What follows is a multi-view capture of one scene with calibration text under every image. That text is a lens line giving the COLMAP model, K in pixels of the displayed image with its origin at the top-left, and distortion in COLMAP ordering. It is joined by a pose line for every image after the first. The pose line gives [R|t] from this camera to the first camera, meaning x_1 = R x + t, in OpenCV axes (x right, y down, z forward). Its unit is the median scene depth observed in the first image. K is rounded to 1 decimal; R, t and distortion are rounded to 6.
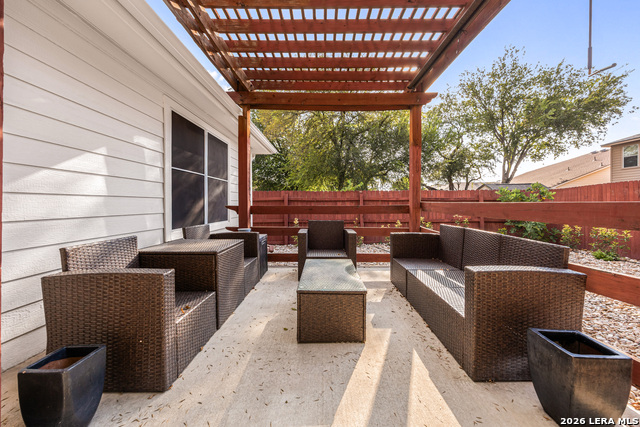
lens RADIAL K [[246.9, 0, 320.8], [0, 246.9, 211.2], [0, 0, 1]] dist [-0.001043, -0.000181]
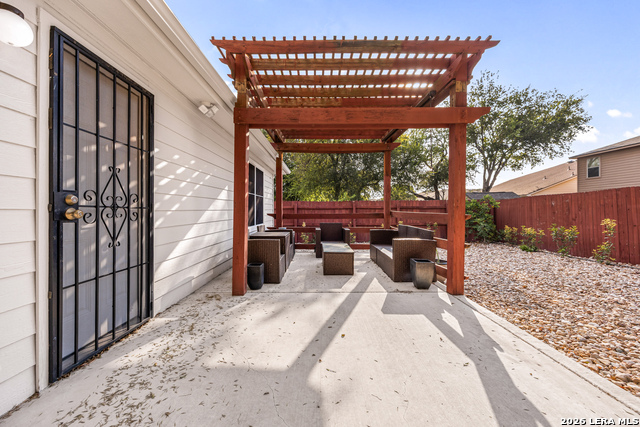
lens RADIAL K [[253.9, 0, 321.0], [0, 253.9, 208.7], [0, 0, 1]] dist [0.002398, 0.000138]
pose [[0.999723, -0.001466, 0.023487, -0.017446], [0.002225, 0.999475, -0.032318, -0.000258], [-0.023427, 0.032362, 0.999202, -0.140478]]
